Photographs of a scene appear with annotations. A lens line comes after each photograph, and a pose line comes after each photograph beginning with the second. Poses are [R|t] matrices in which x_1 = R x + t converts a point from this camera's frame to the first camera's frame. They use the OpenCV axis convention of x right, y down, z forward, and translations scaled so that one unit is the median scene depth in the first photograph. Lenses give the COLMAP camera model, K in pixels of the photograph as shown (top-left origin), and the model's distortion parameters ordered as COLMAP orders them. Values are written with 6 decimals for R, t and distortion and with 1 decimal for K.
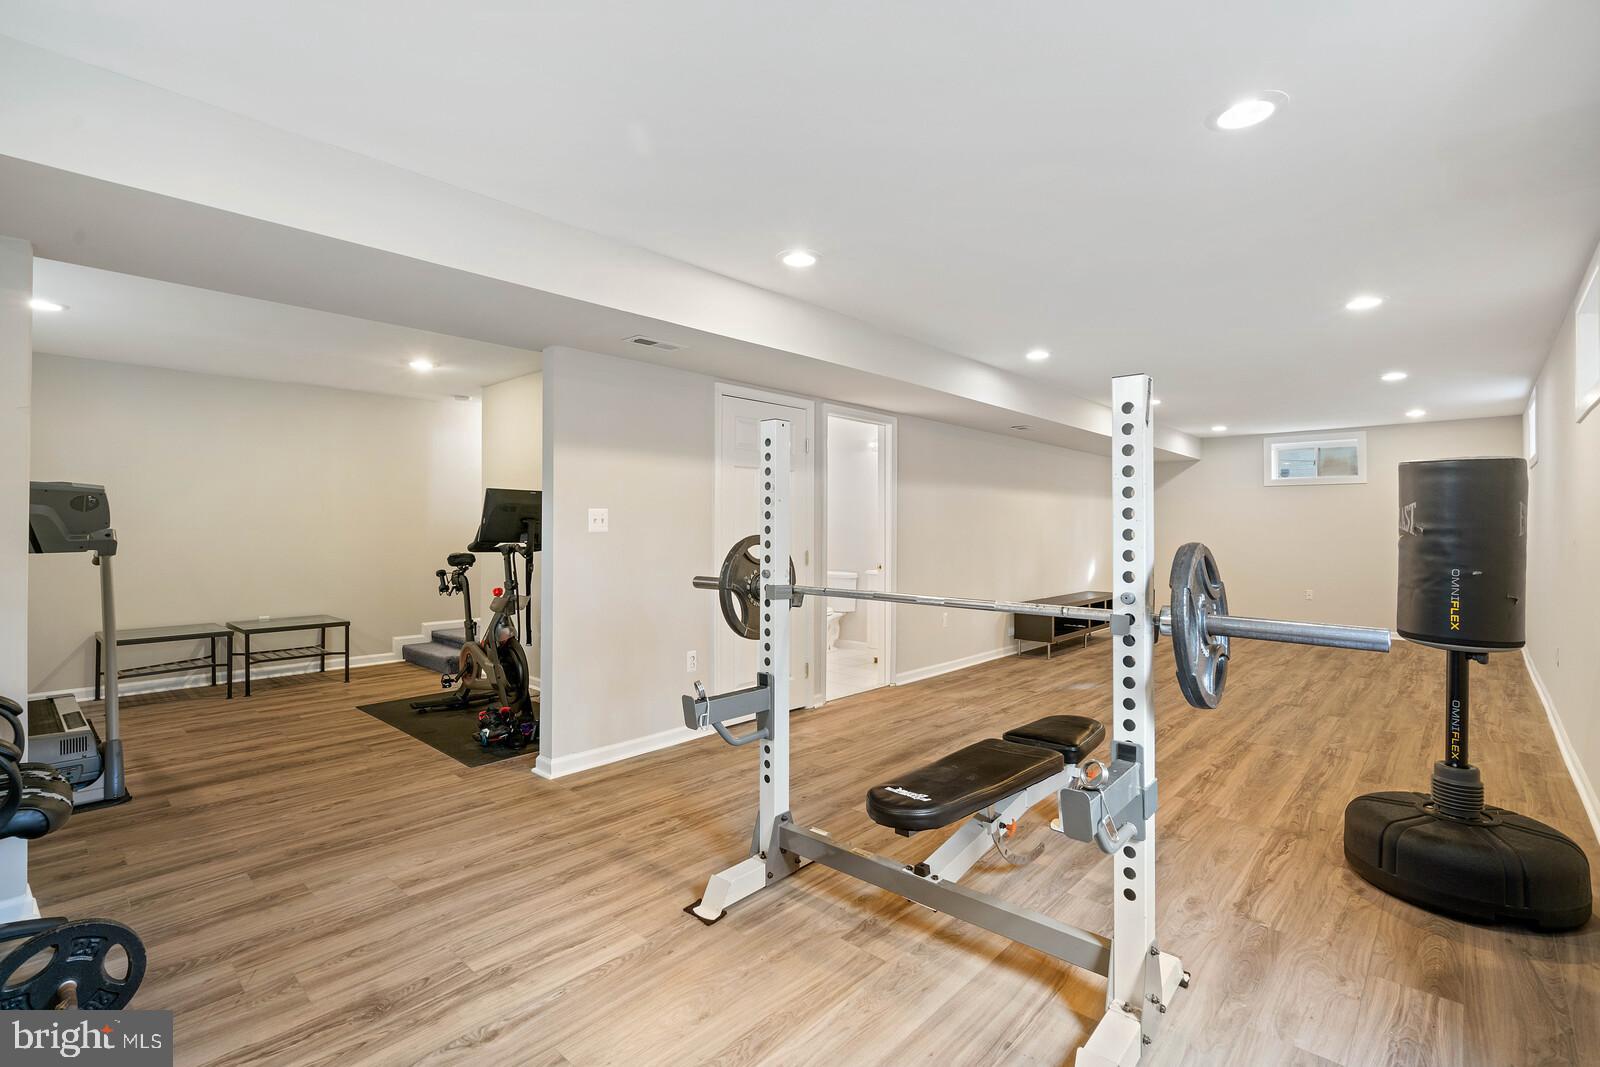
lens RADIAL K [[725.1, 0, 800.8], [0, 725.1, 529.8], [0, 0, 1]] dist [0.004132, -0.000556]
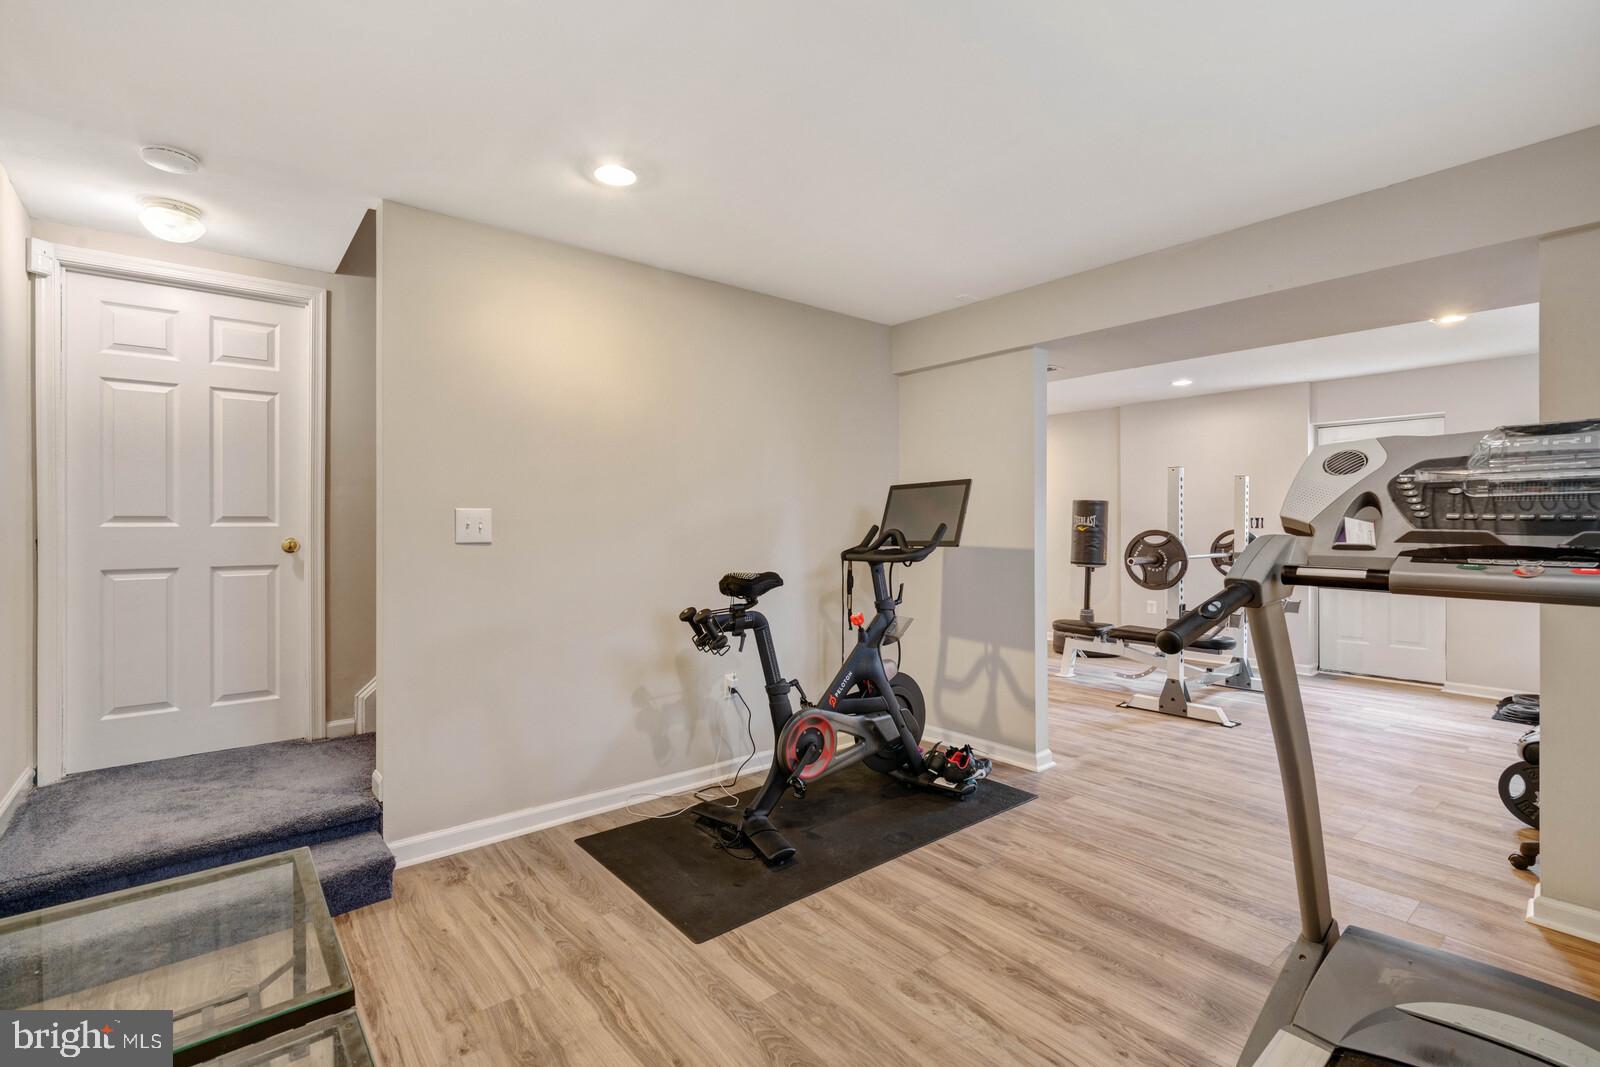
lens RADIAL K [[725.1, 0, 801.2], [0, 725.1, 527.9], [0, 0, 1]] dist [0.004132, -0.000556]
pose [[0.134036, -0.007057, 0.990951, -1.706139], [0.008637, 0.999945, 0.005953, -0.009200], [-0.990939, 0.007761, 0.134090, 1.456741]]
